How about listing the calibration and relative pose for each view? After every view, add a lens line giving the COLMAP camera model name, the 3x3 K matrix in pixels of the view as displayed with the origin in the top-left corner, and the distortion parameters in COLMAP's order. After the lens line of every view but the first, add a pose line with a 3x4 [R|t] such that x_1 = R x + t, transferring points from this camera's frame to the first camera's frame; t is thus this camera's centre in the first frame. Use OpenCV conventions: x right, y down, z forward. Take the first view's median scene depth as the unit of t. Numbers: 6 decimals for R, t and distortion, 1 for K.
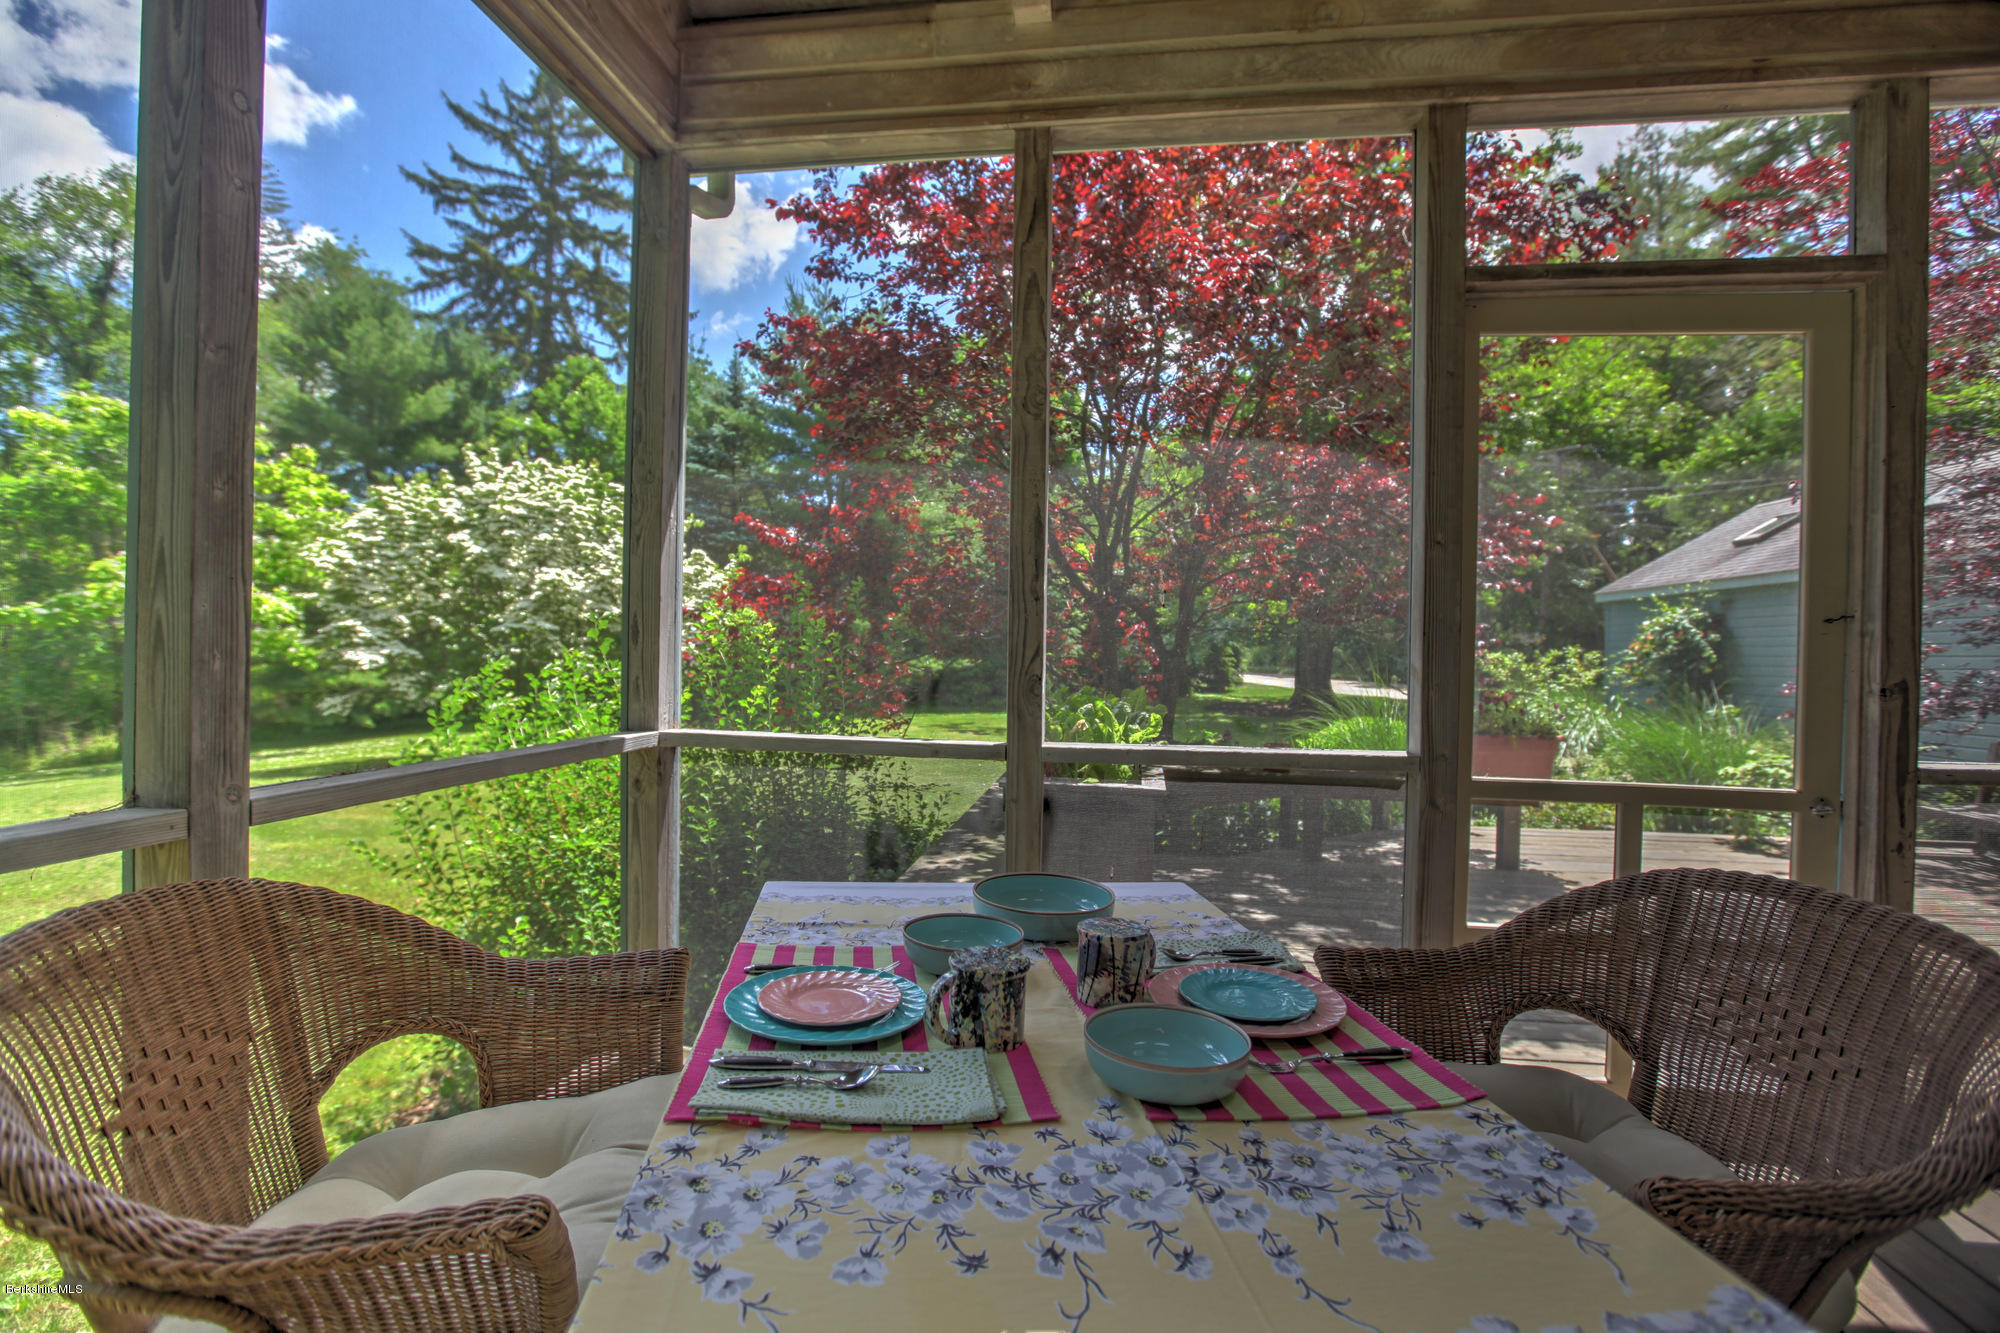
lens RADIAL K [[911.2, 0, 992.2], [0, 911.2, 654.5], [0, 0, 1]] dist [-0.015813, 0.000709]
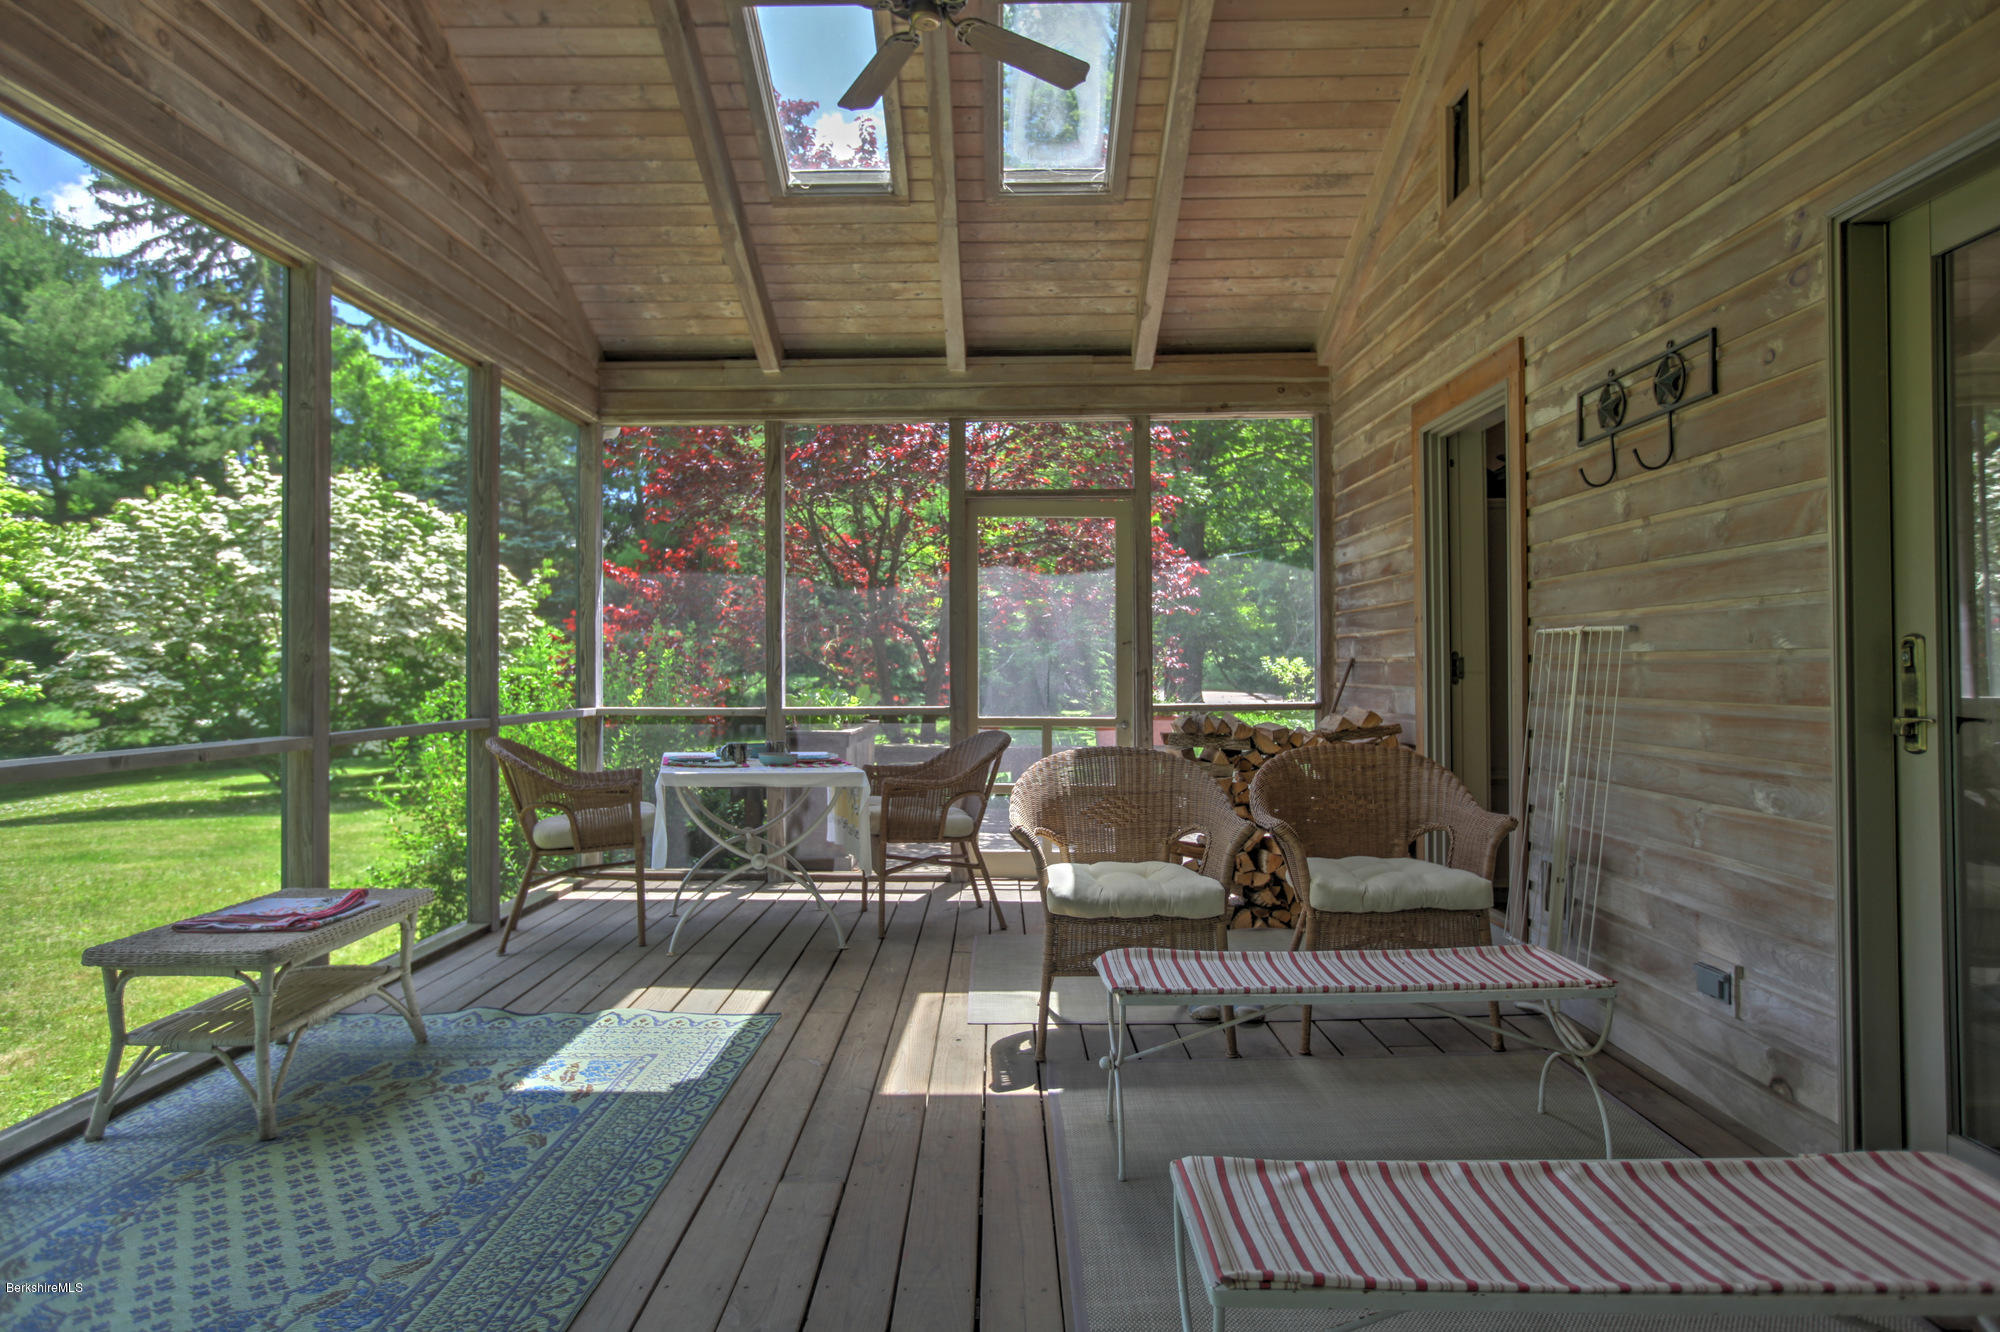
lens RADIAL K [[1144.4, 0, 985.8], [0, 1144.4, 660.7], [0, 0, 1]] dist [-0.025853, 0.024160]
pose [[0.992446, -0.021320, 0.120816, 0.025690], [0.022606, 0.999701, -0.009290, 0.003023], [-0.120582, 0.011951, 0.992631, -0.217627]]
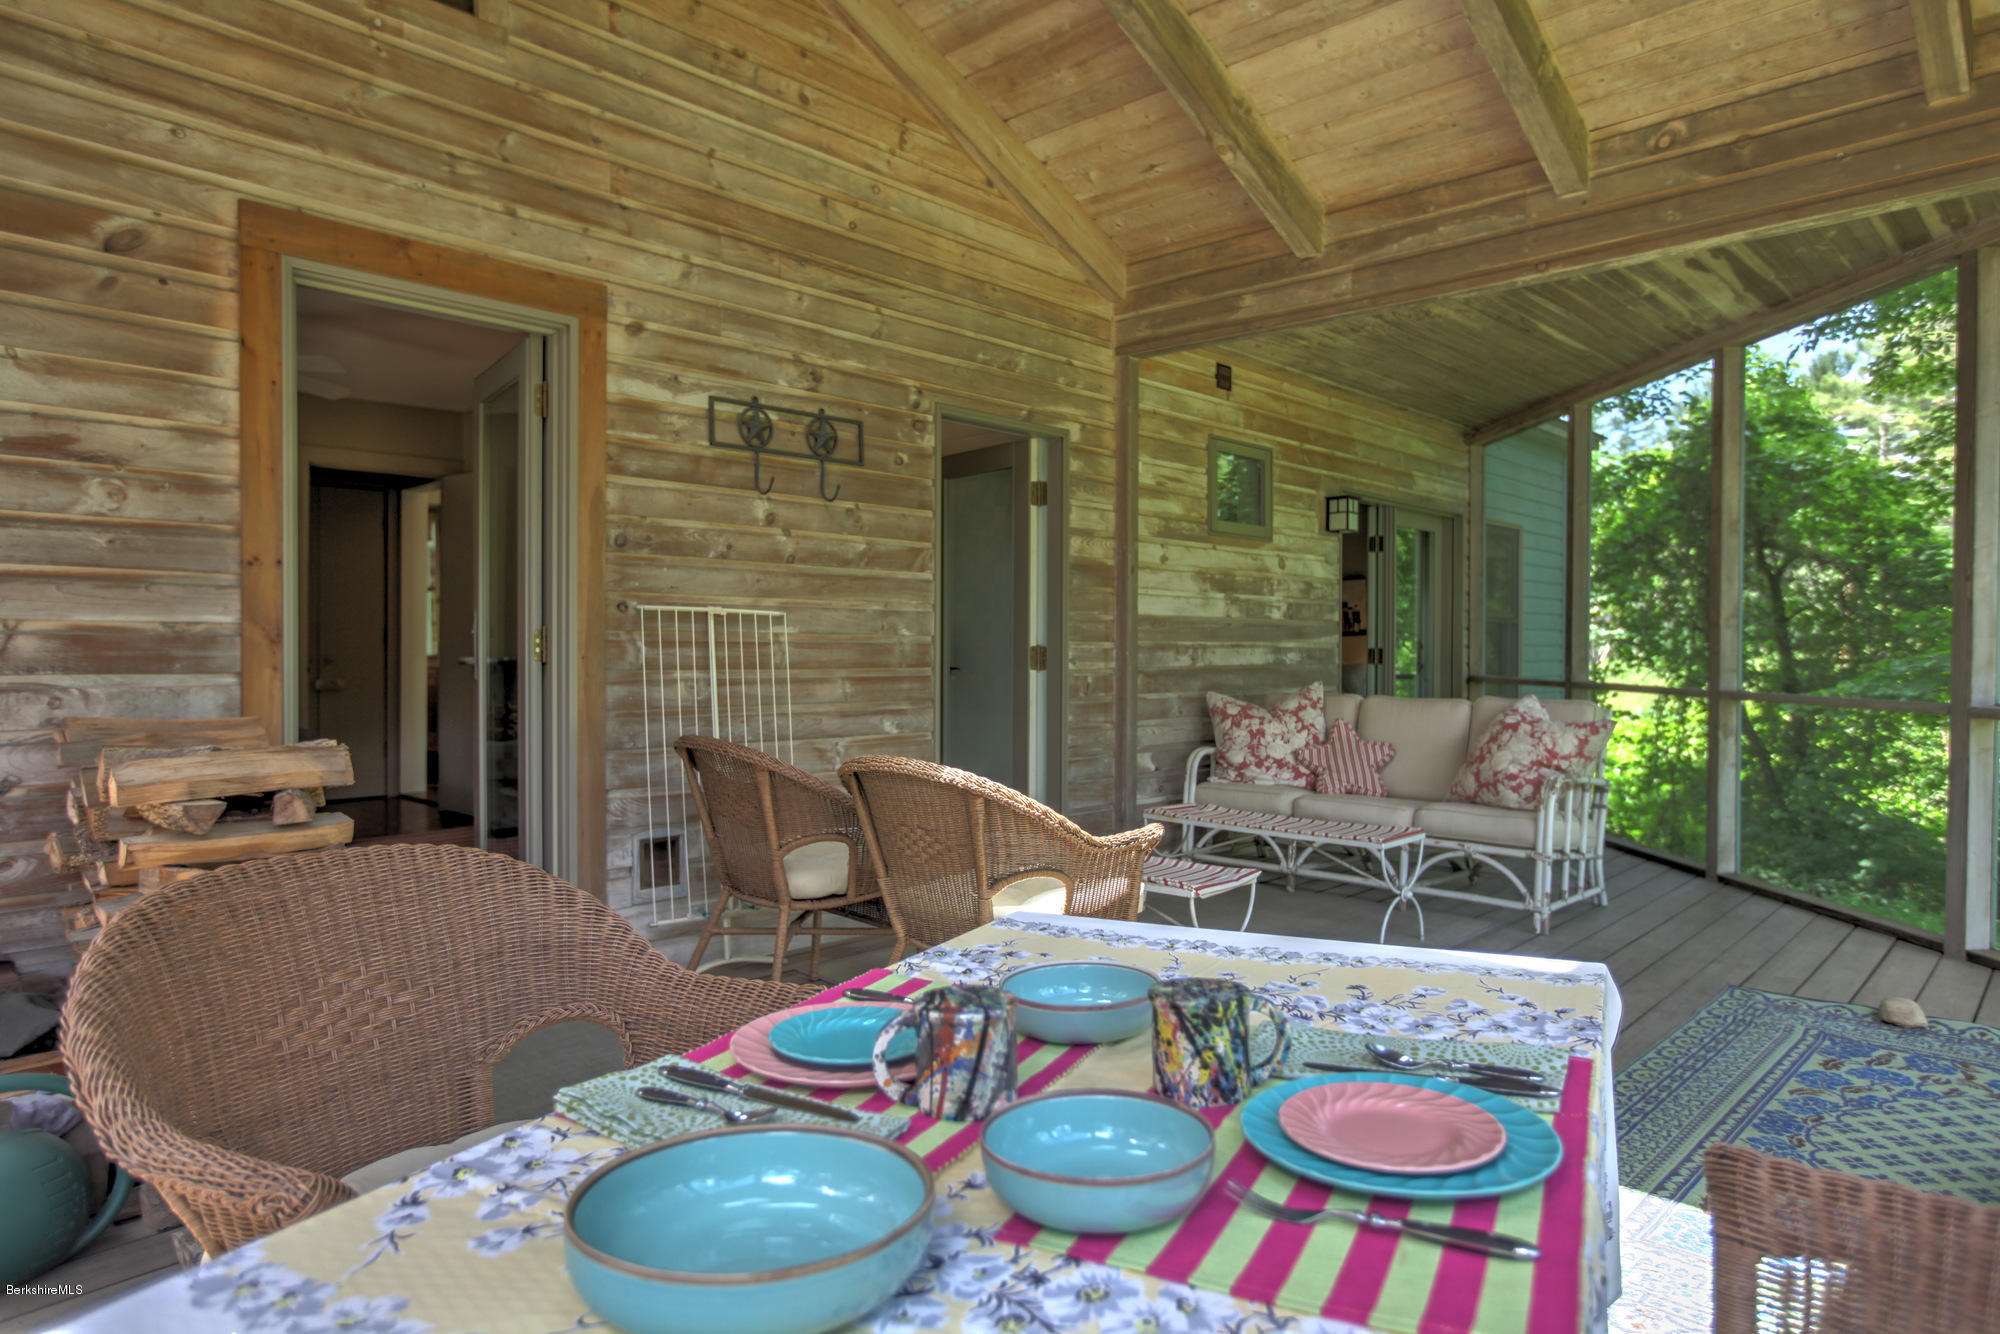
lens RADIAL K [[1229.7, 0, 1010.4], [0, 1229.7, 659.7], [0, 0, 1]] dist [-0.006667, -0.000062]
pose [[-0.817141, -0.020228, 0.576083, -0.029245], [-0.010478, 0.999740, 0.020241, 0.002164], [-0.576343, 0.010504, -0.817140, 0.117928]]
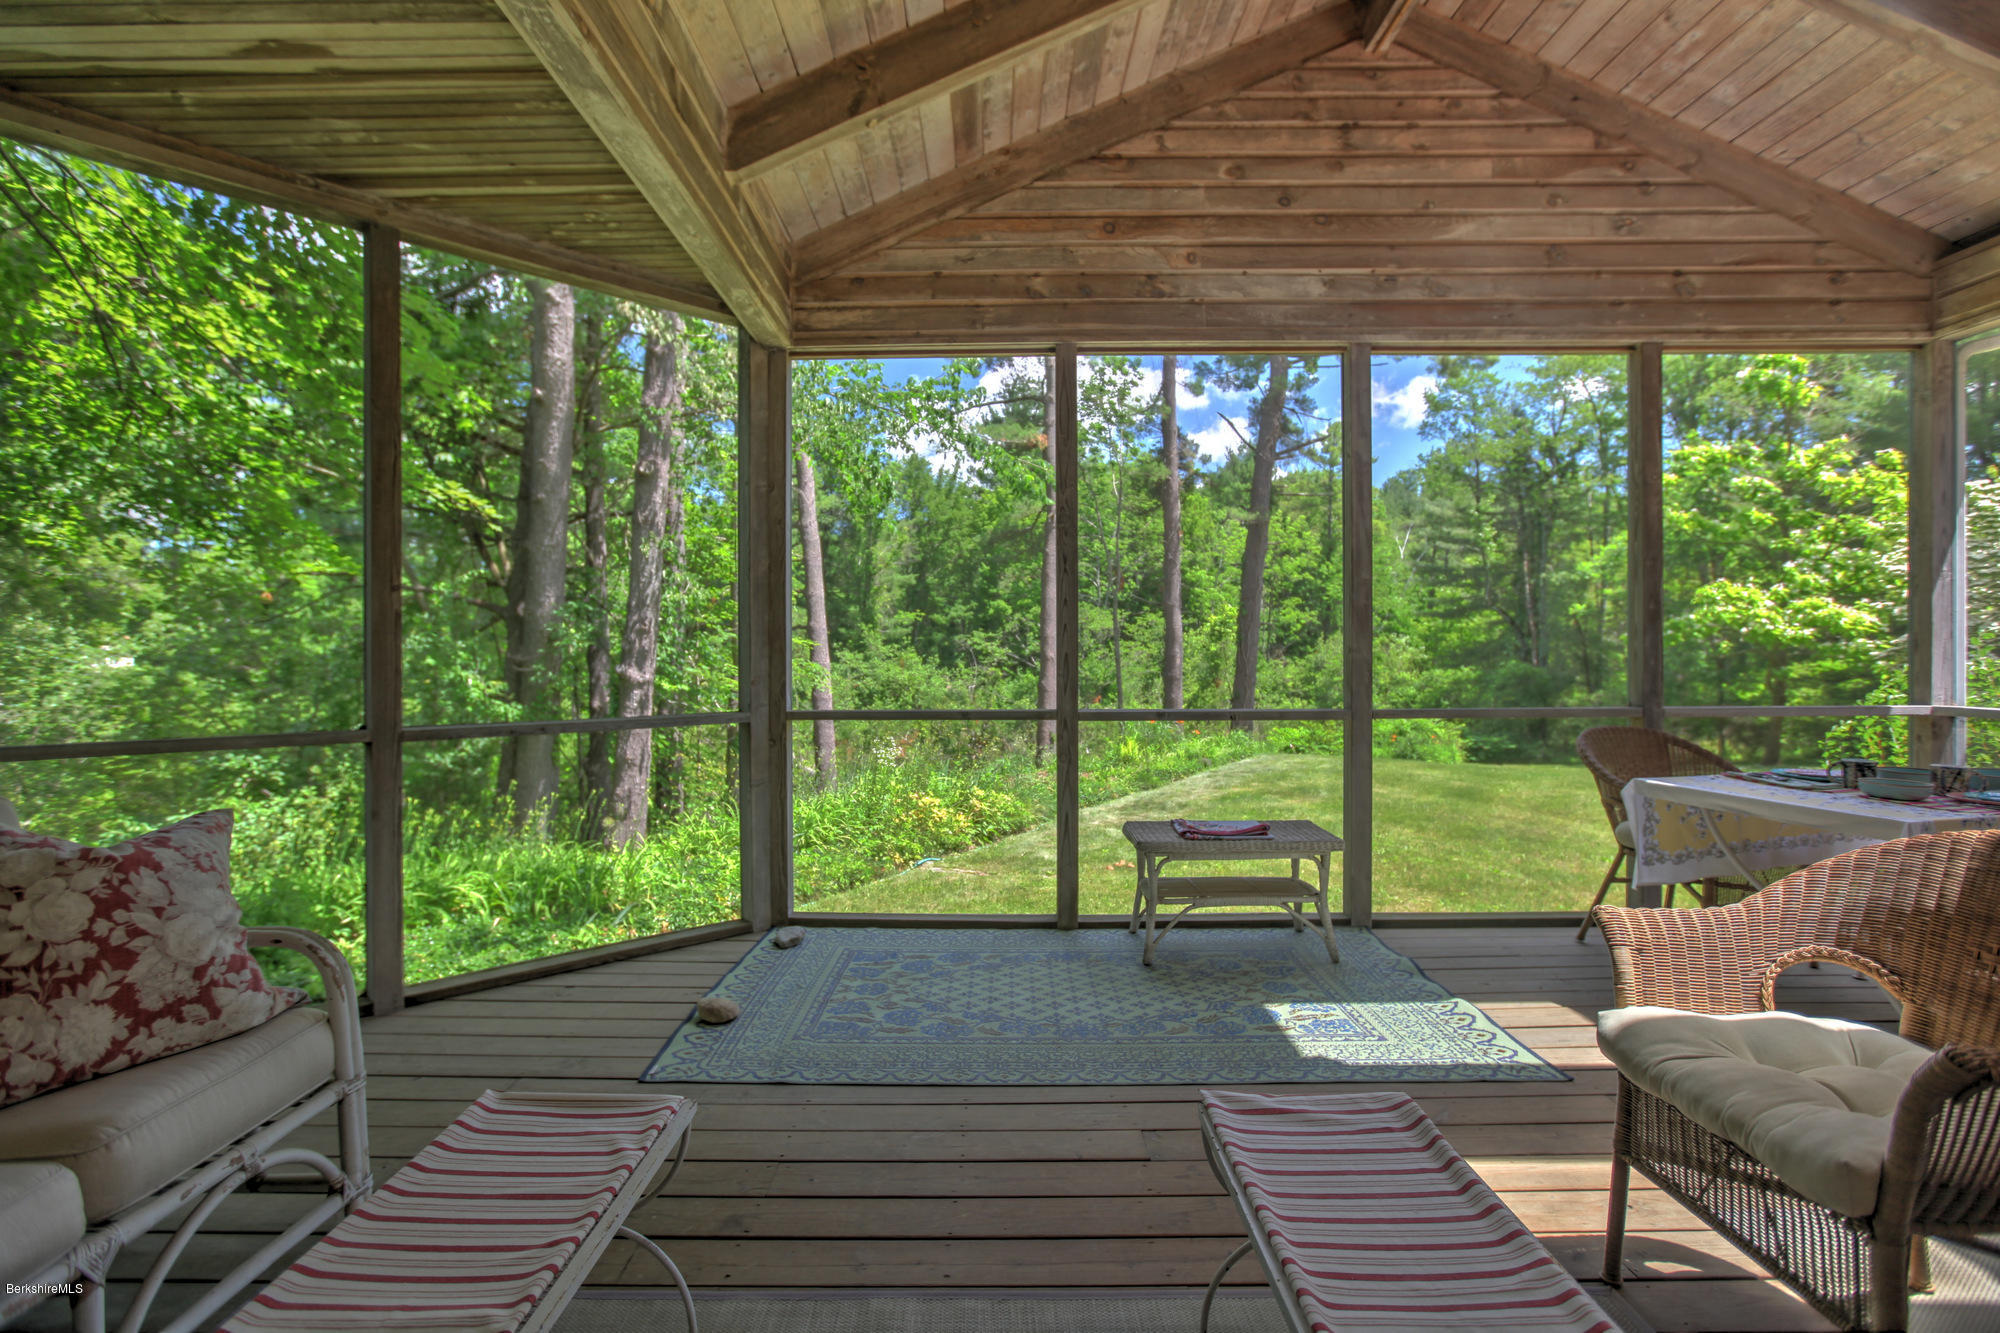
lens RADIAL K [[975.5, 0, 1005.1], [0, 975.5, 657.5], [0, 0, 1]] dist [-0.002844, 0.002164]
pose [[0.156939, -0.015350, -0.987489, 0.142034], [0.002767, 0.999882, -0.015103, 0.002998], [0.987604, -0.000362, 0.156963, -0.116123]]
